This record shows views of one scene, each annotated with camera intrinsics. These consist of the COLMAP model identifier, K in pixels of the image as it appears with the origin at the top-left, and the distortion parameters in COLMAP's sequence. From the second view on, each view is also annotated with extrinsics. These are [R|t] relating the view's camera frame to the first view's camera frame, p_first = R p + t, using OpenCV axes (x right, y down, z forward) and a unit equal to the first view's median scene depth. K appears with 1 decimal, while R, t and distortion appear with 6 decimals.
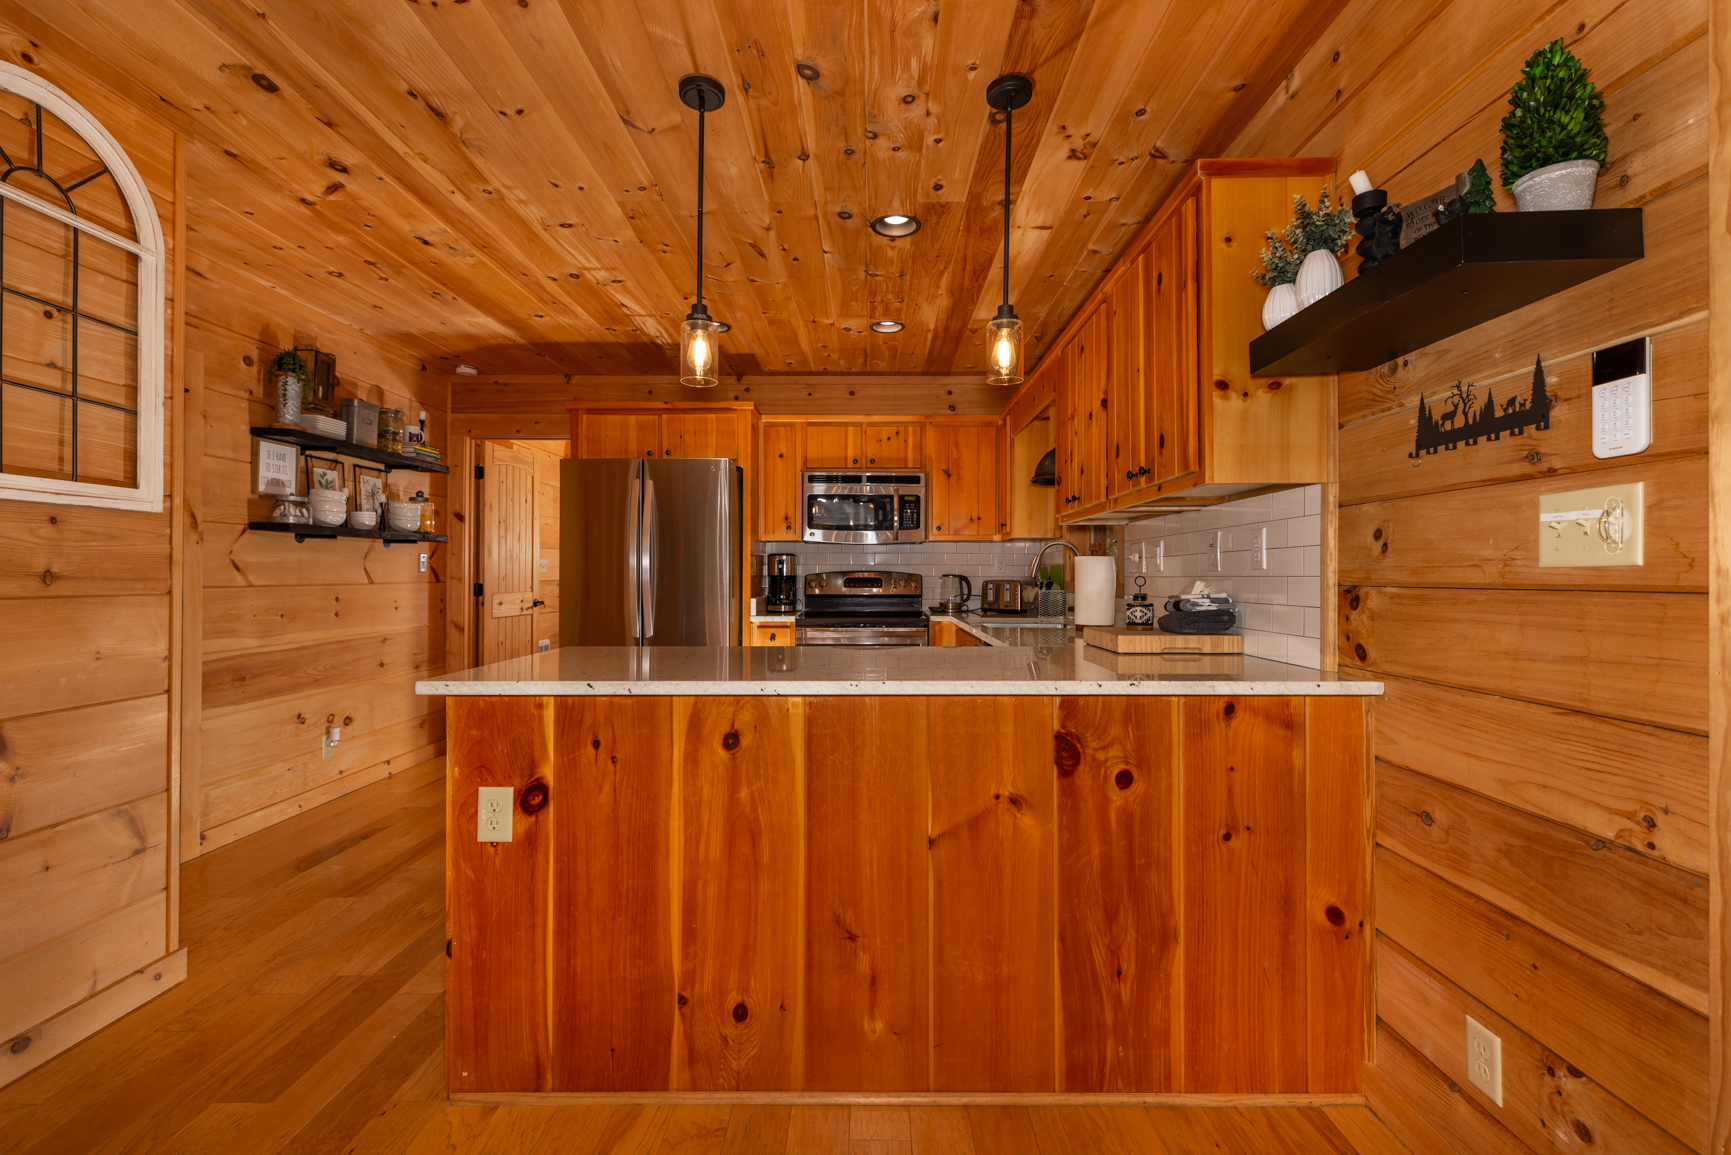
lens RADIAL K [[771.5, 0, 874.9], [0, 771.5, 572.5], [0, 0, 1]] dist [0.004048, -0.000344]
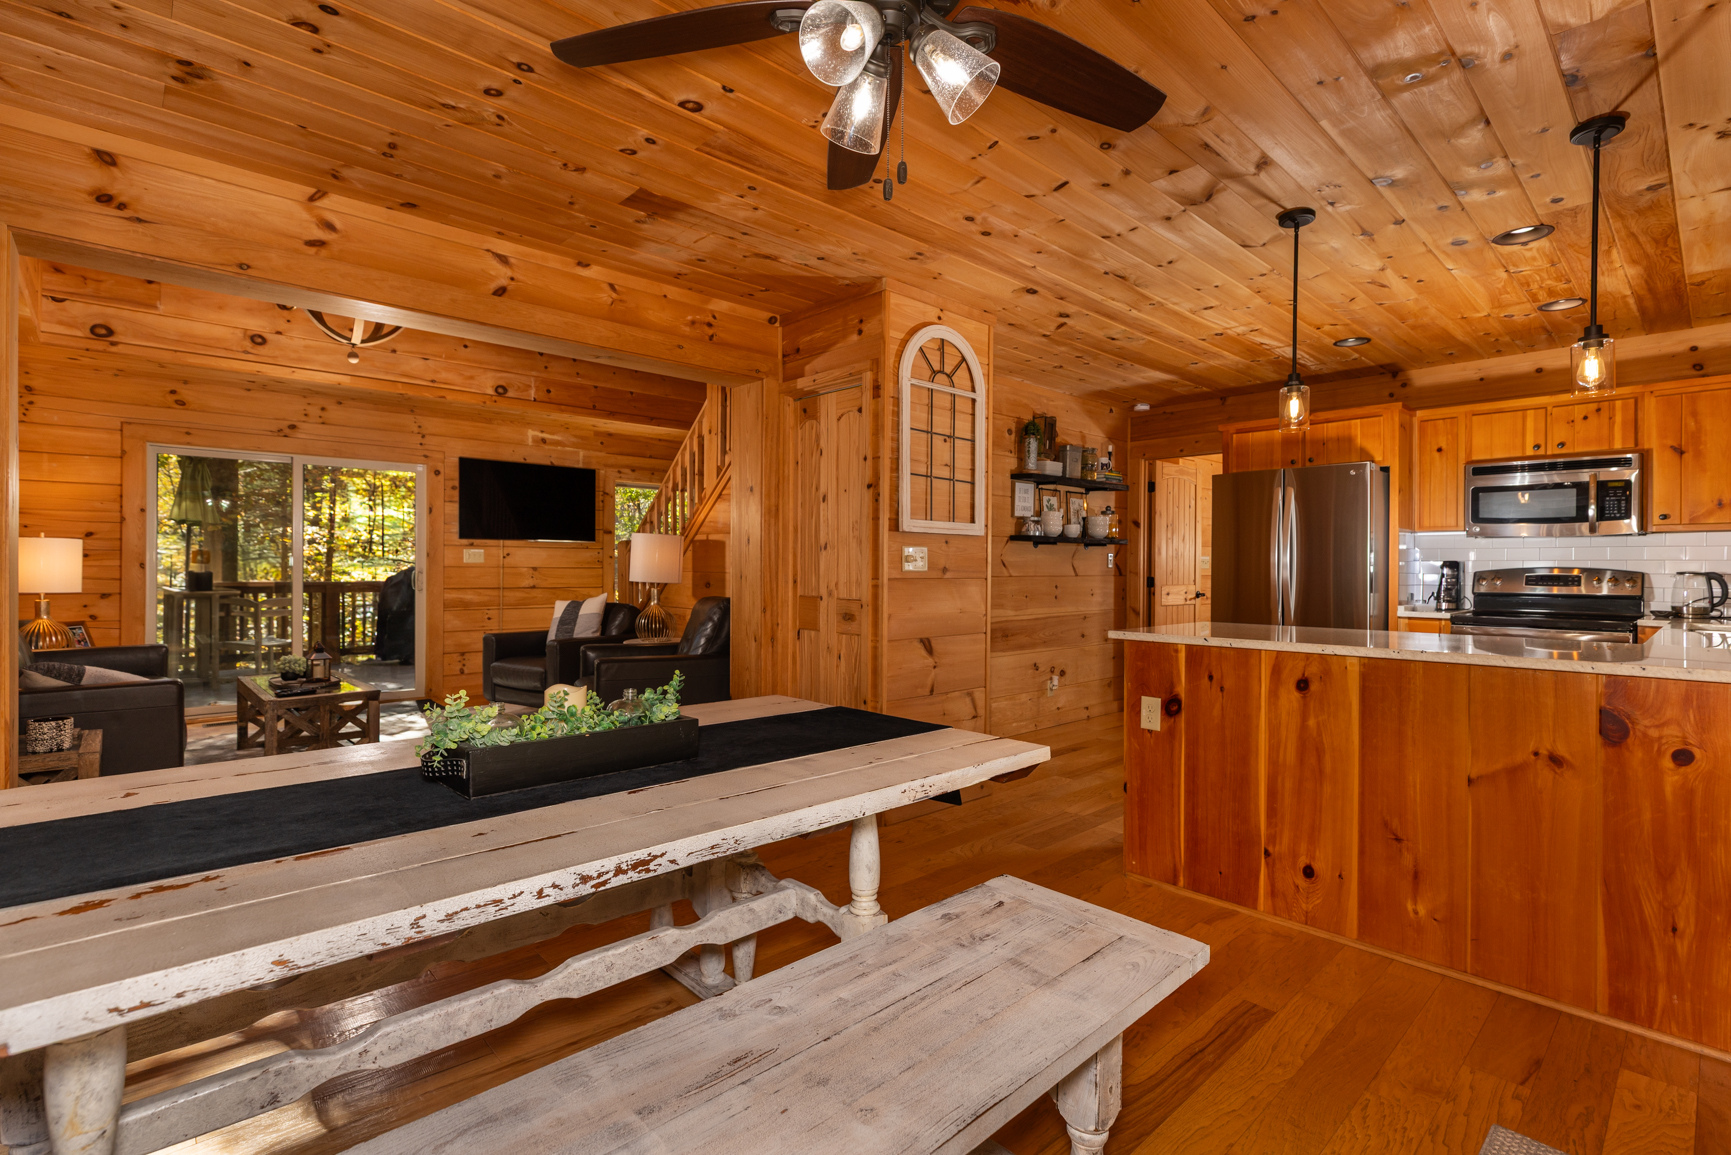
lens RADIAL K [[813.3, 0, 860.4], [0, 813.3, 568.1], [0, 0, 1]] dist [-0.004528, -0.000282]
pose [[0.678126, 0.002342, -0.734942, 0.309349], [-0.001778, 0.999997, 0.001546, -0.002716], [0.734943, 0.000258, 0.678129, -0.540840]]
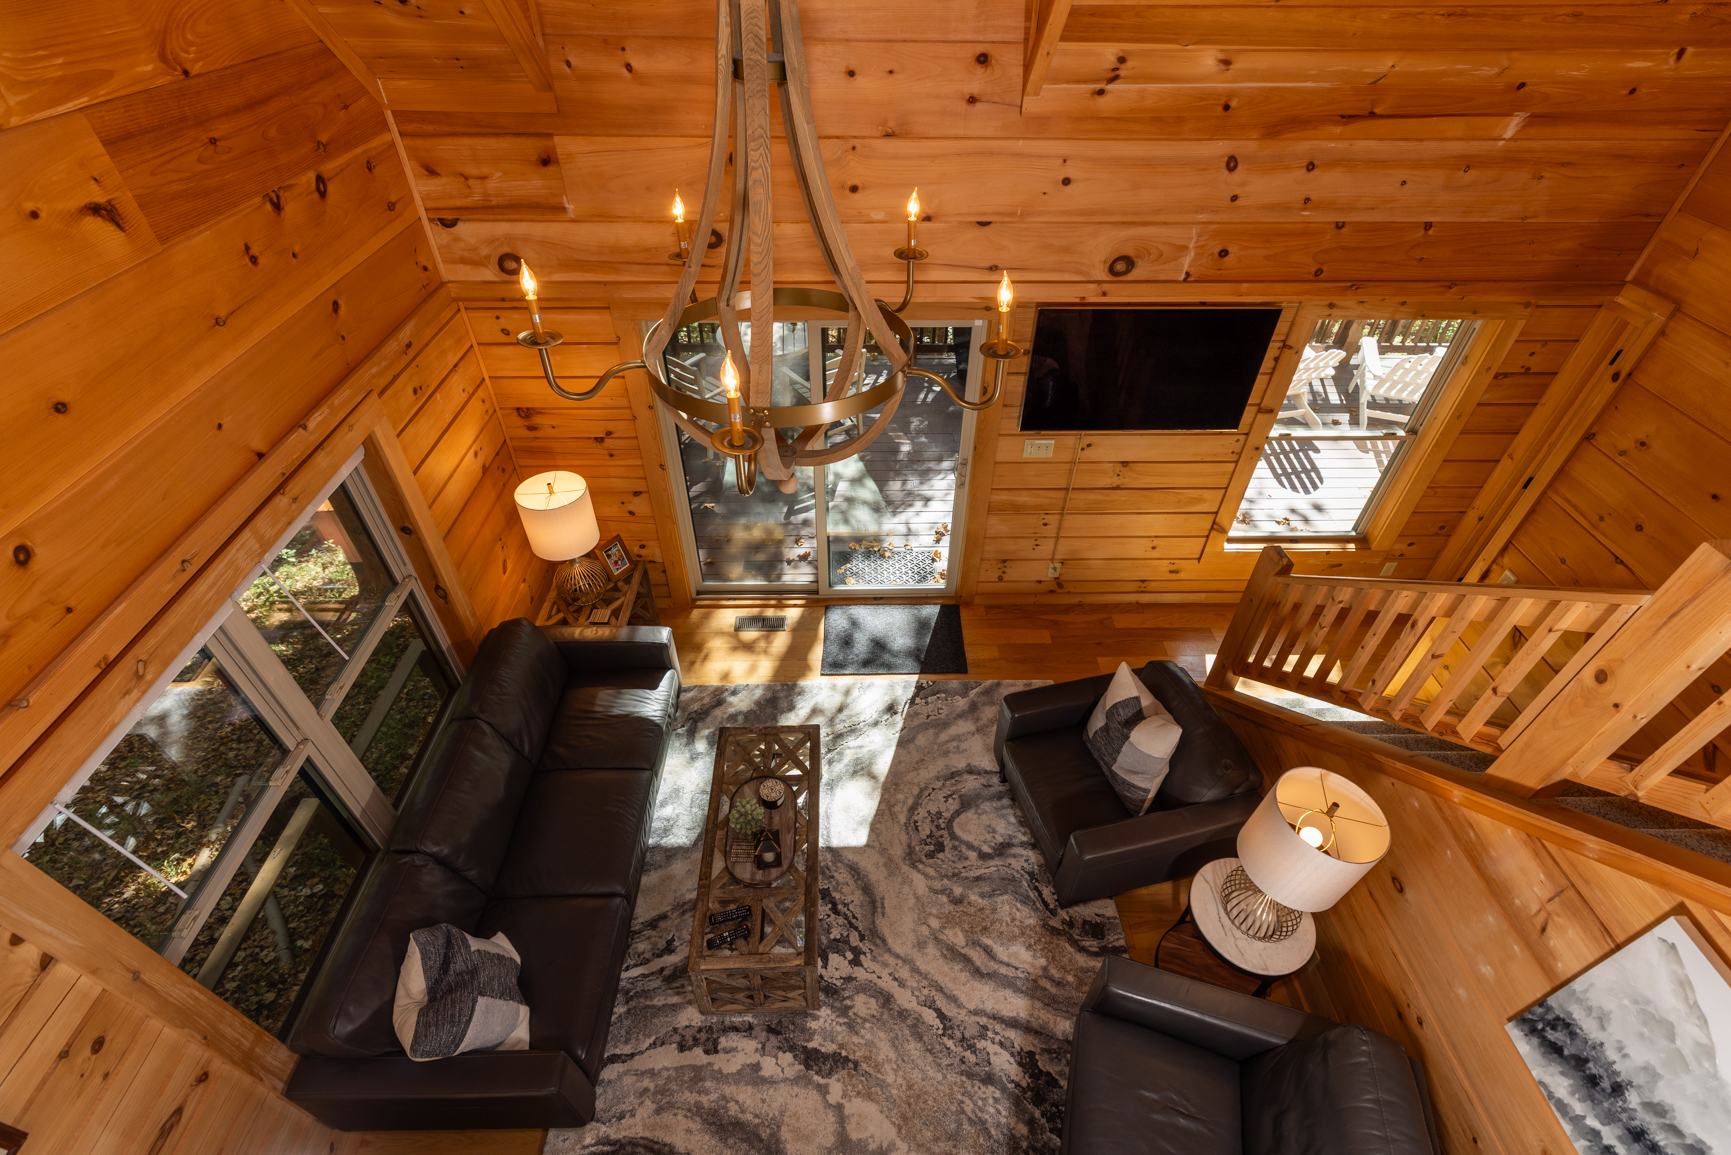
lens RADIAL K [[771.5, 0, 862.9], [0, 771.5, 577.6], [0, 0, 1]] dist [0.004048, -0.000344]
pose [[0.018768, 0.666496, -0.745272, -1.500332], [-0.005759, 0.745463, 0.666522, -1.227775], [0.999807, -0.008218, 0.017829, 0.058530]]
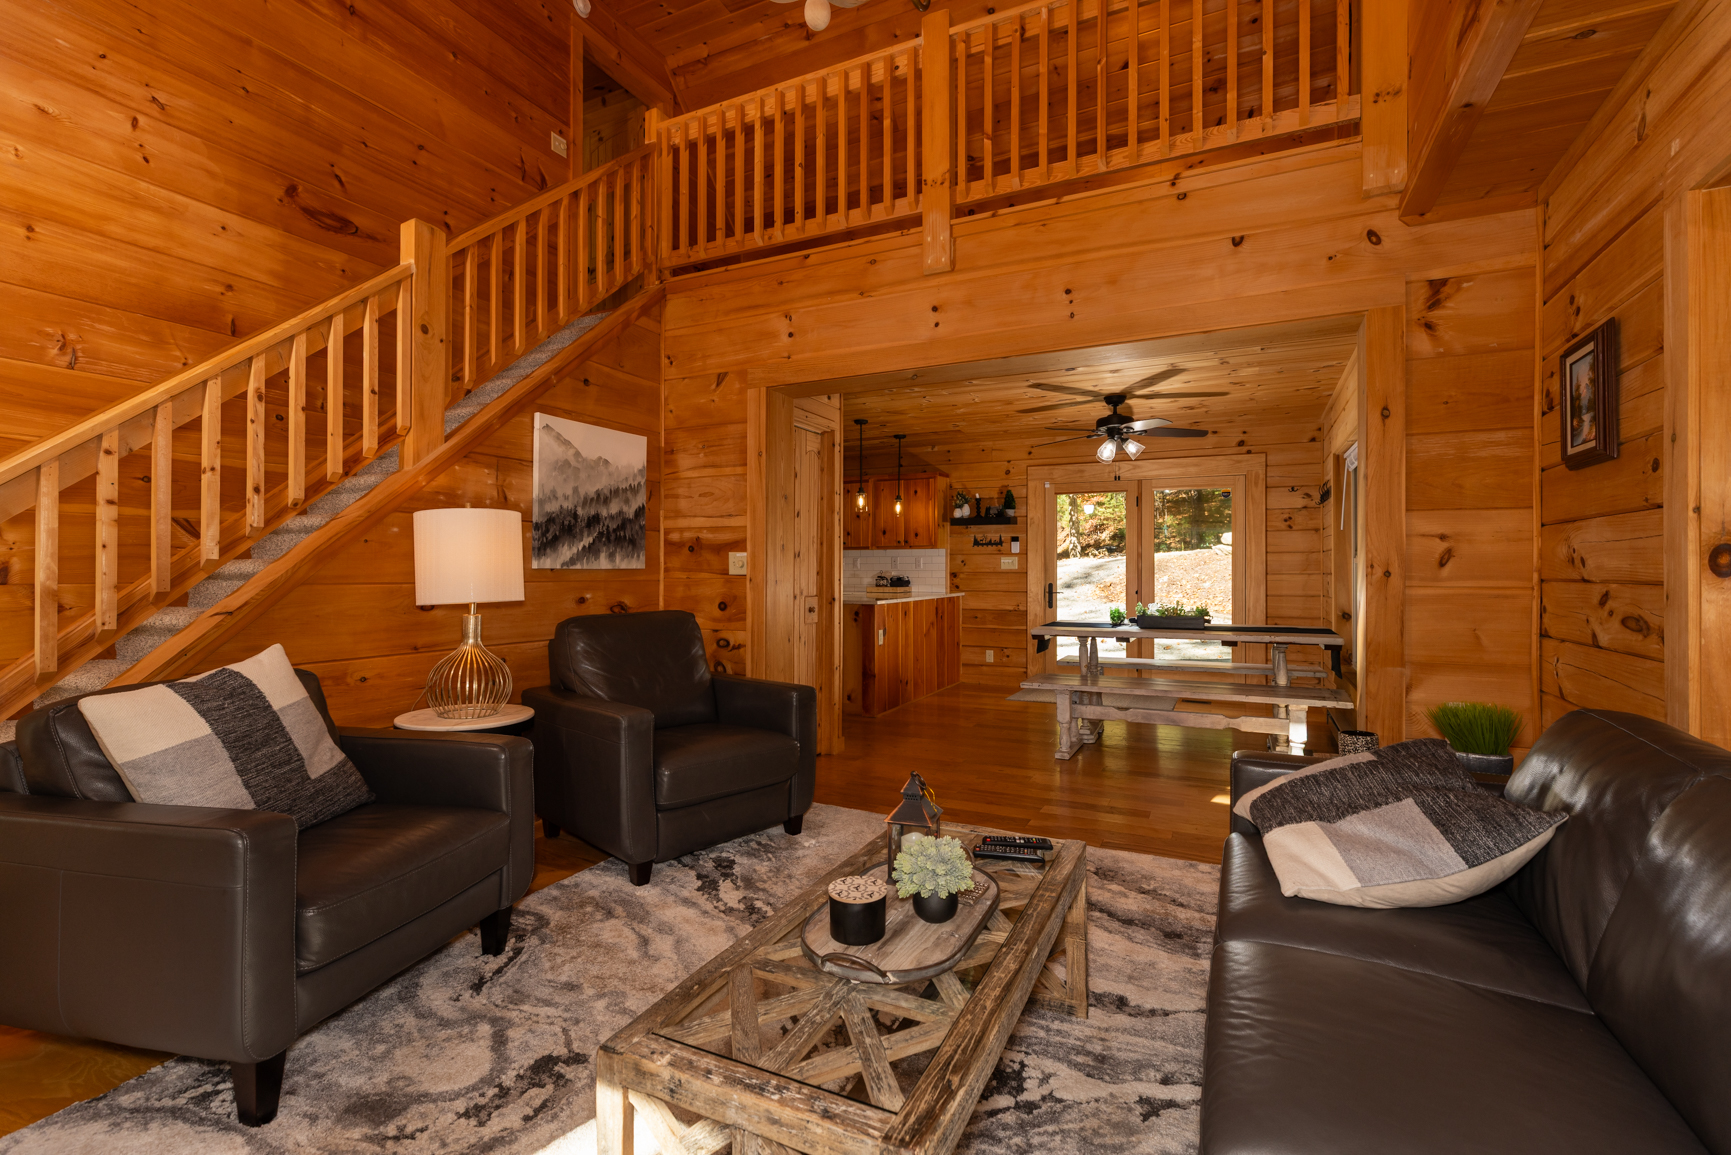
lens RADIAL K [[771.5, 0, 865.6], [0, 771.5, 563.7], [0, 0, 1]] dist [0.004048, -0.000344]
pose [[0.439618, 0.005813, 0.898166, -3.133232], [-0.002913, 0.999983, -0.005046, -0.008878], [-0.898180, -0.000398, 0.439628, -0.444074]]
